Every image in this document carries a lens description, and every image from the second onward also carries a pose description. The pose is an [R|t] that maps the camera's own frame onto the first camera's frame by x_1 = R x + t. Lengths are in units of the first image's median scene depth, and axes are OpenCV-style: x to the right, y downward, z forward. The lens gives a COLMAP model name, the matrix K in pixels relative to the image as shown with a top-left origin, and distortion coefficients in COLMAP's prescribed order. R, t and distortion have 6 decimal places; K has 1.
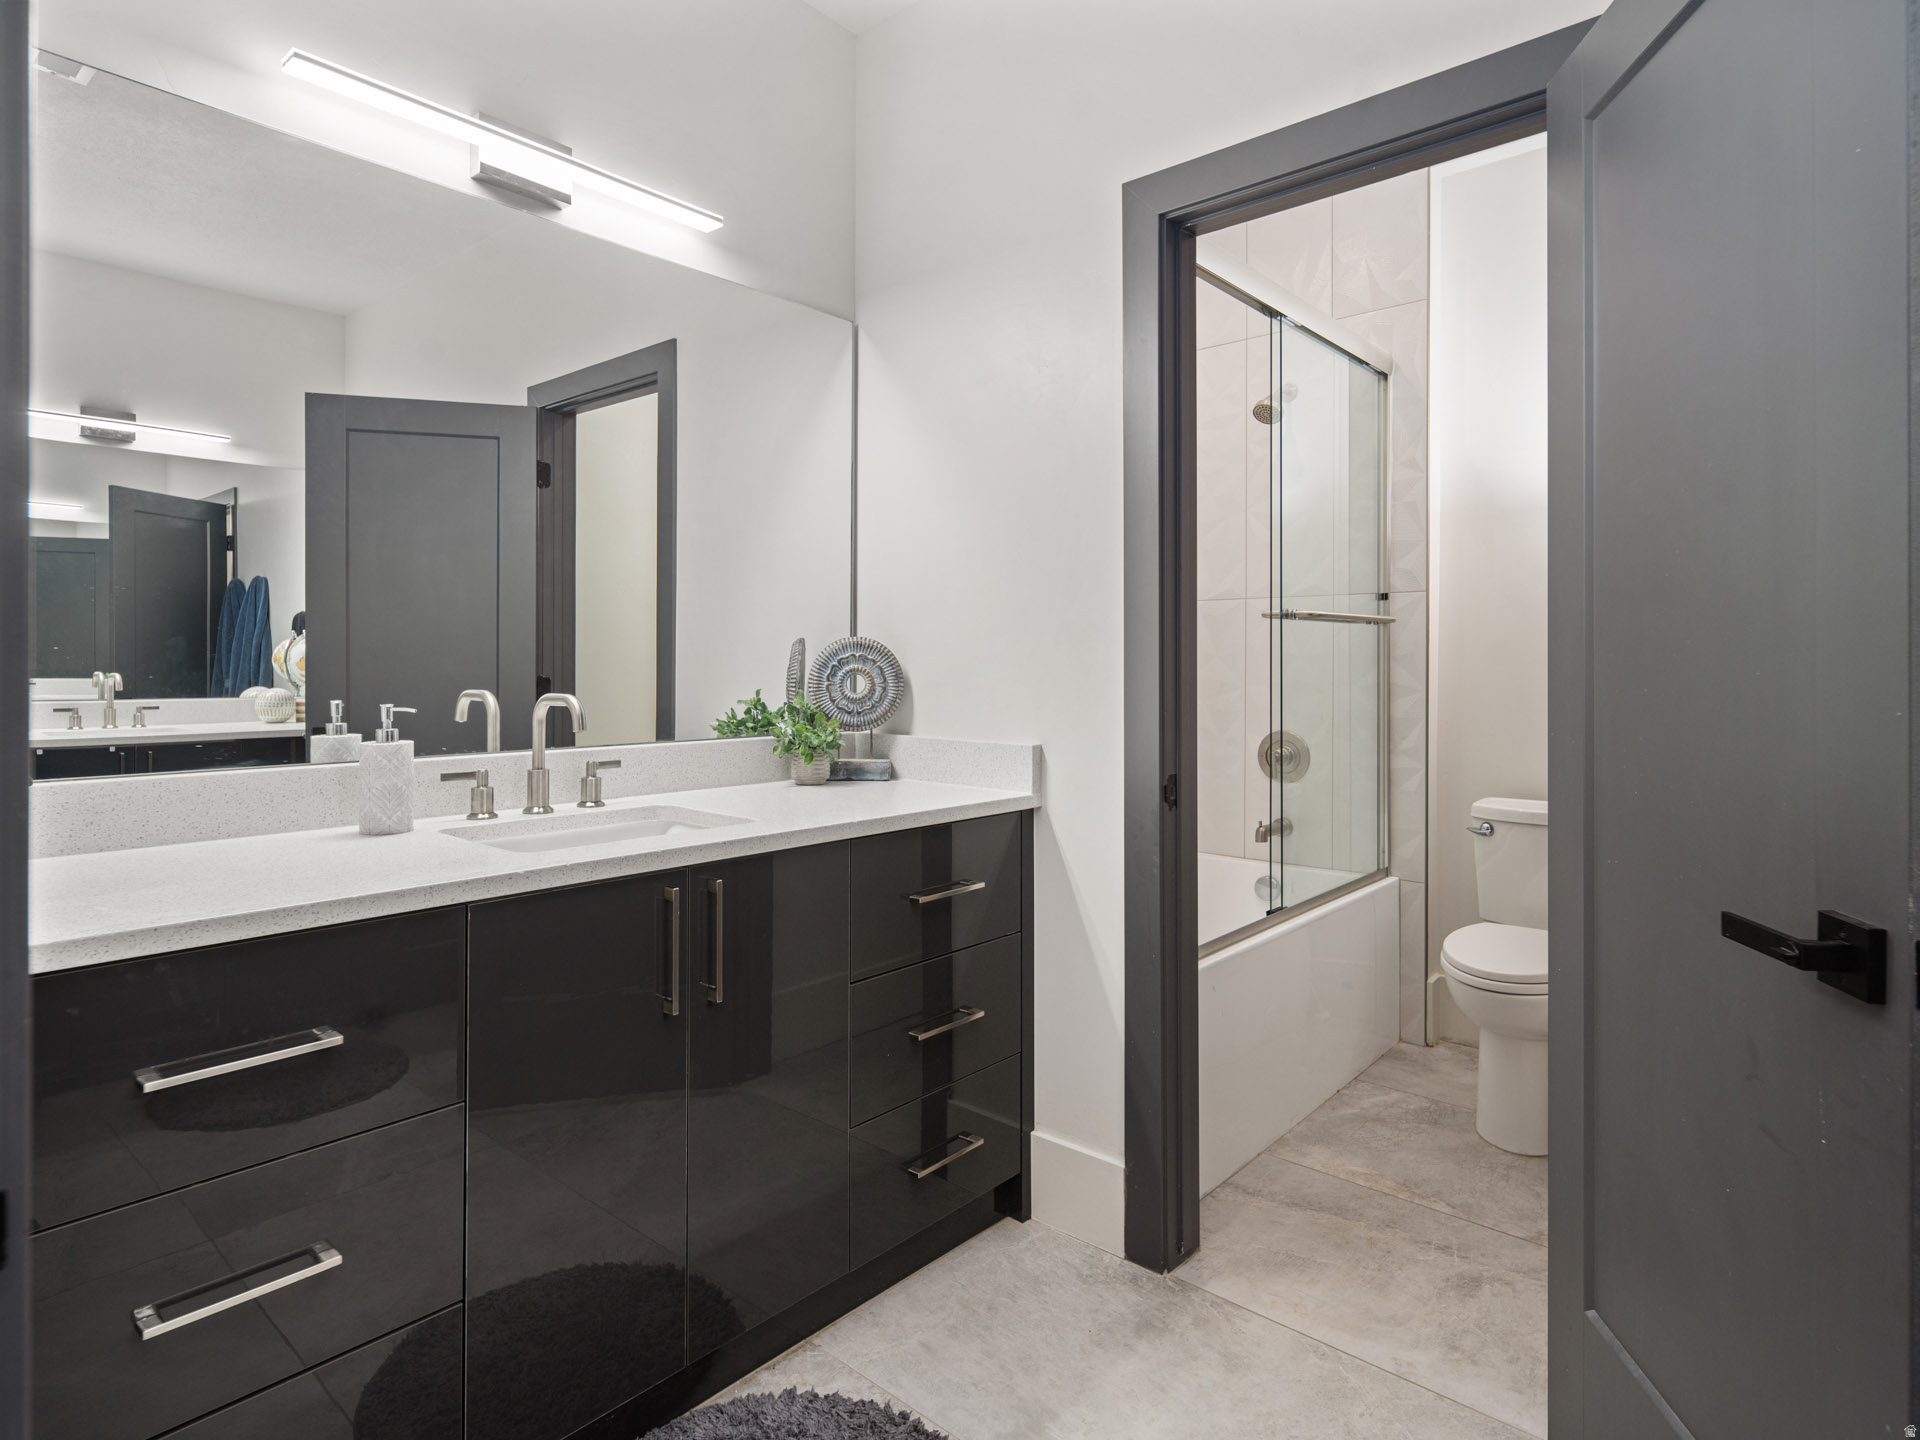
lens RADIAL K [[1073.9, 0, 960.0], [0, 1073.9, 720.0], [0, 0, 1]] dist [-0.001175, -0.000263]
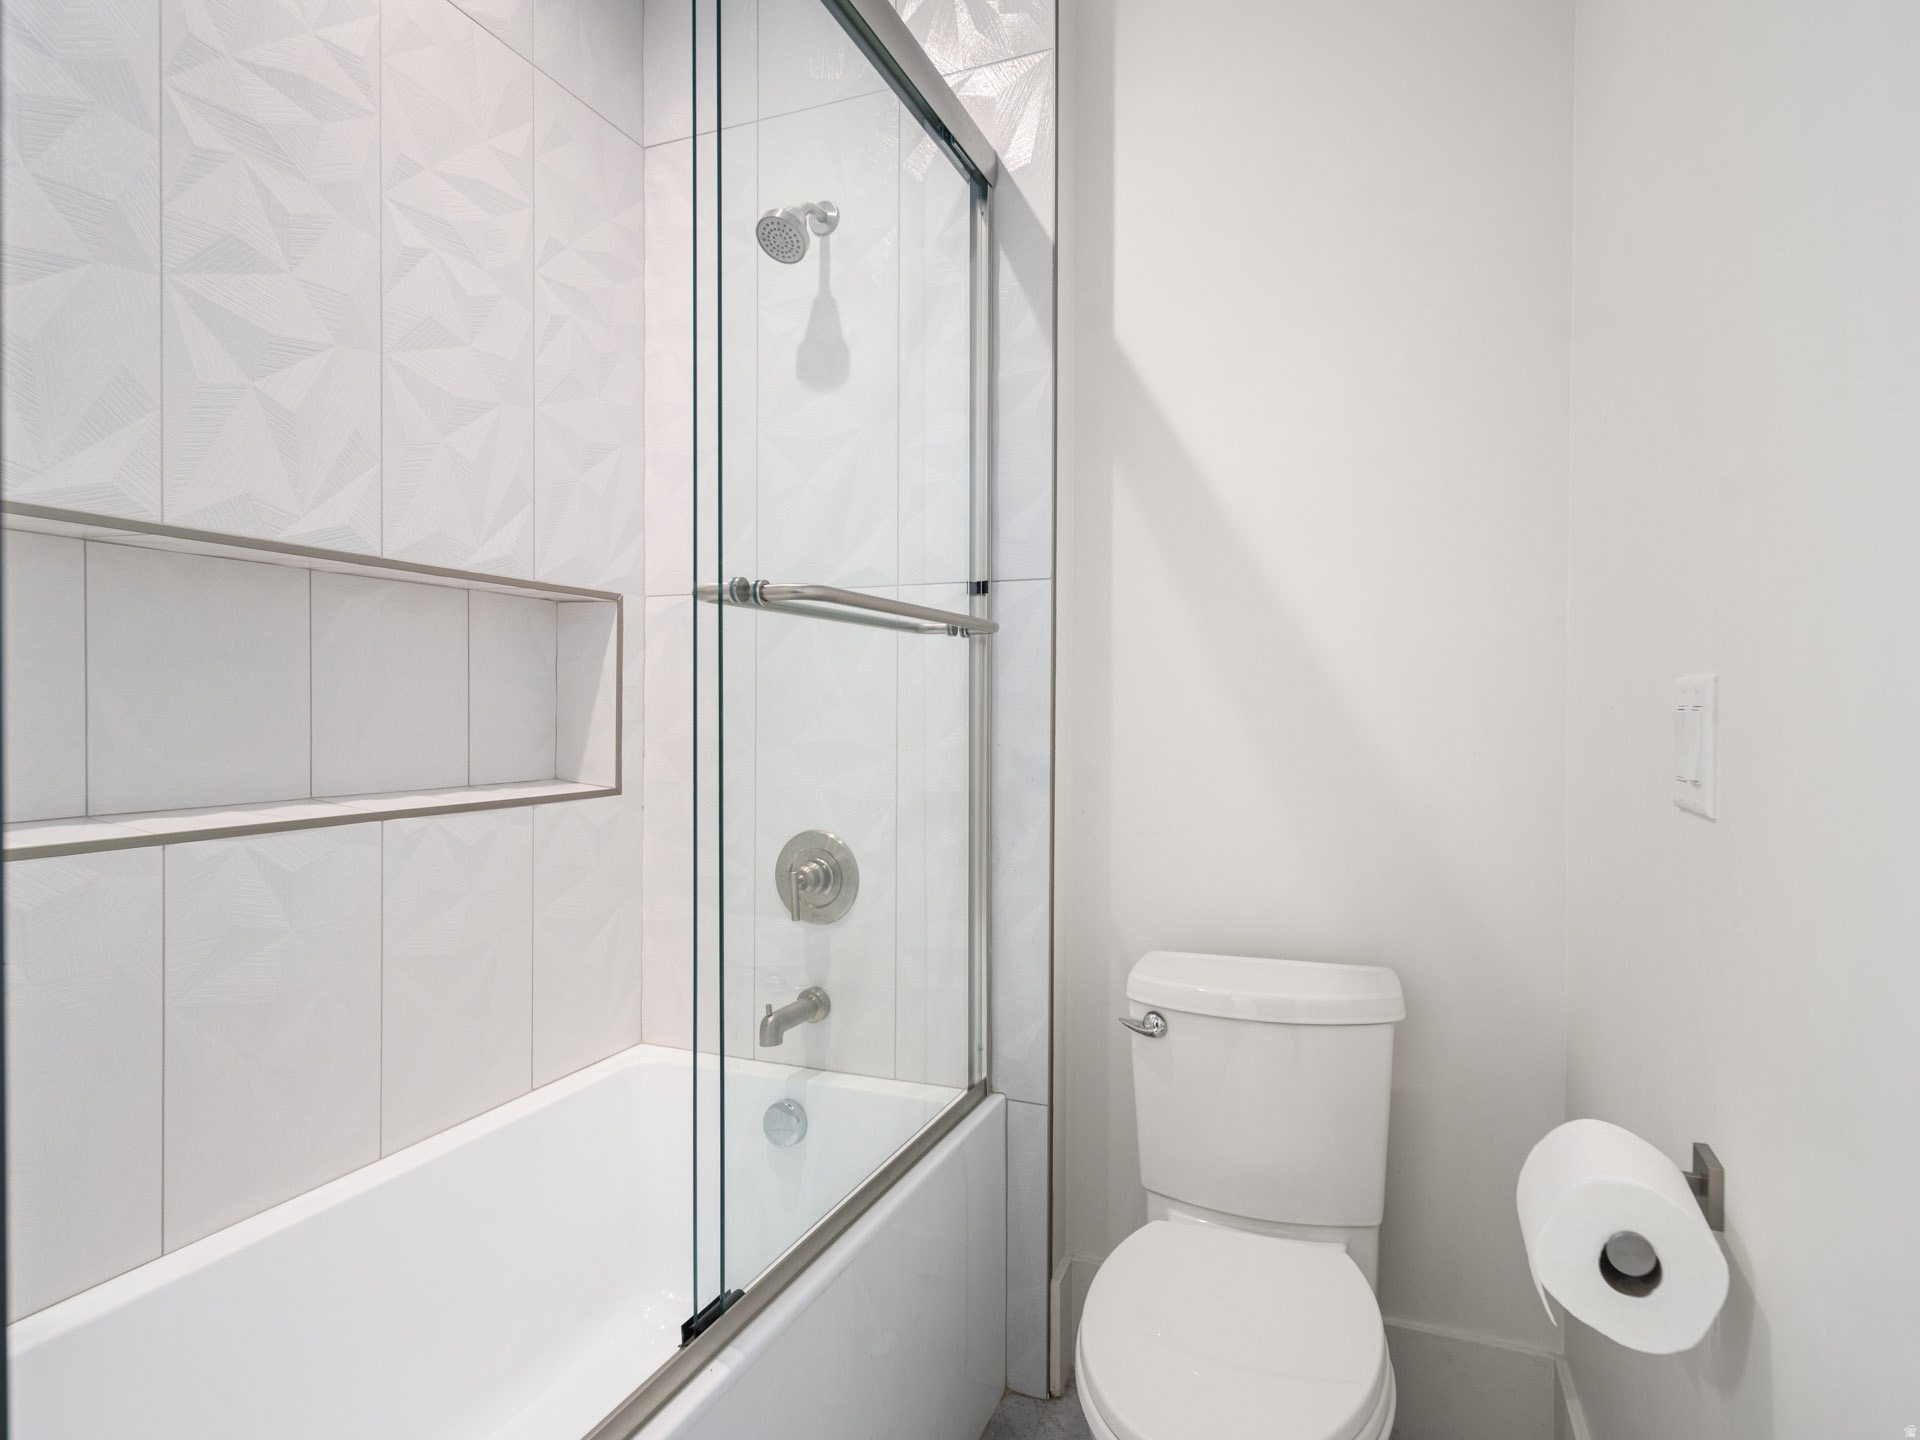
lens RADIAL K [[1073.9, 0, 960.0], [0, 1073.9, 720.0], [0, 0, 1]] dist [-0.001175, -0.000263]
pose [[0.937018, 0.014505, 0.348980, 0.198022], [-0.003670, 0.999491, -0.031690, -0.034056], [-0.349262, 0.028413, 0.936594, 0.502837]]
